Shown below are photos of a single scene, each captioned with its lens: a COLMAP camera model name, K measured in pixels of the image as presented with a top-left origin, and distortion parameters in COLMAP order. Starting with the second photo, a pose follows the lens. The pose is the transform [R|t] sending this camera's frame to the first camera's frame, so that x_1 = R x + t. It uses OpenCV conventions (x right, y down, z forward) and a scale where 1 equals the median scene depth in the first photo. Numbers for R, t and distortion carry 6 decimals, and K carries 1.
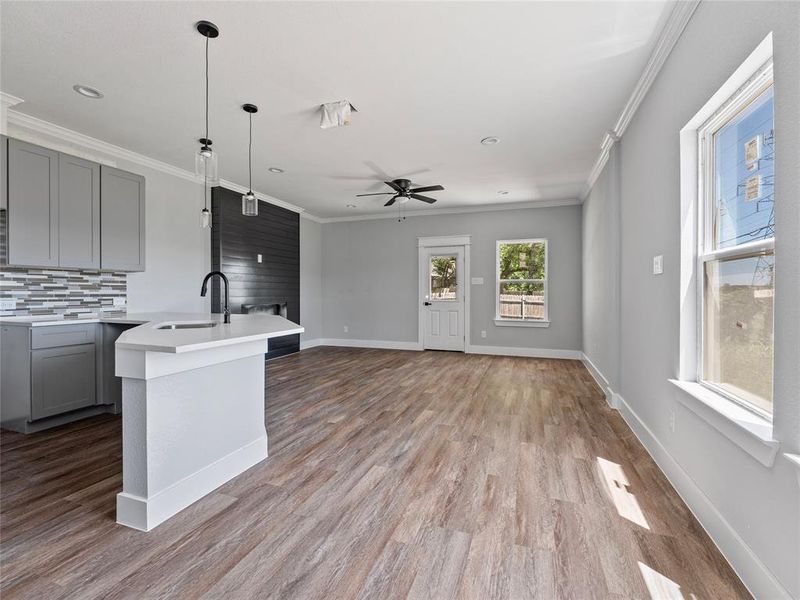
lens RADIAL K [[358.9, 0, 397.7], [0, 358.9, 301.4], [0, 0, 1]] dist [-0.013236, 0.001096]
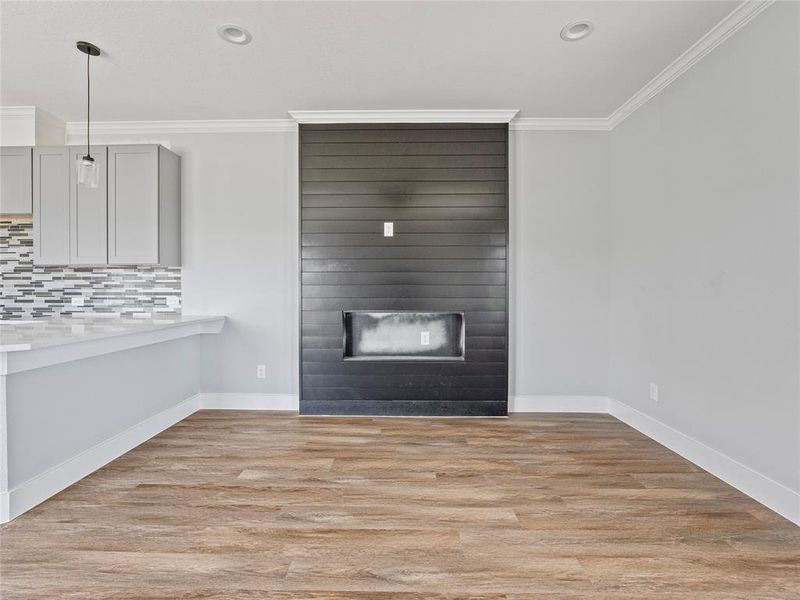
lens RADIAL K [[358.9, 0, 400.0], [0, 358.9, 294.7], [0, 0, 1]] dist [-0.013236, 0.001096]
pose [[0.334126, 0.015911, -0.942394, 0.229364], [-0.024841, 0.999659, 0.008071, -0.039039], [0.942201, 0.020713, 0.334407, 1.343129]]
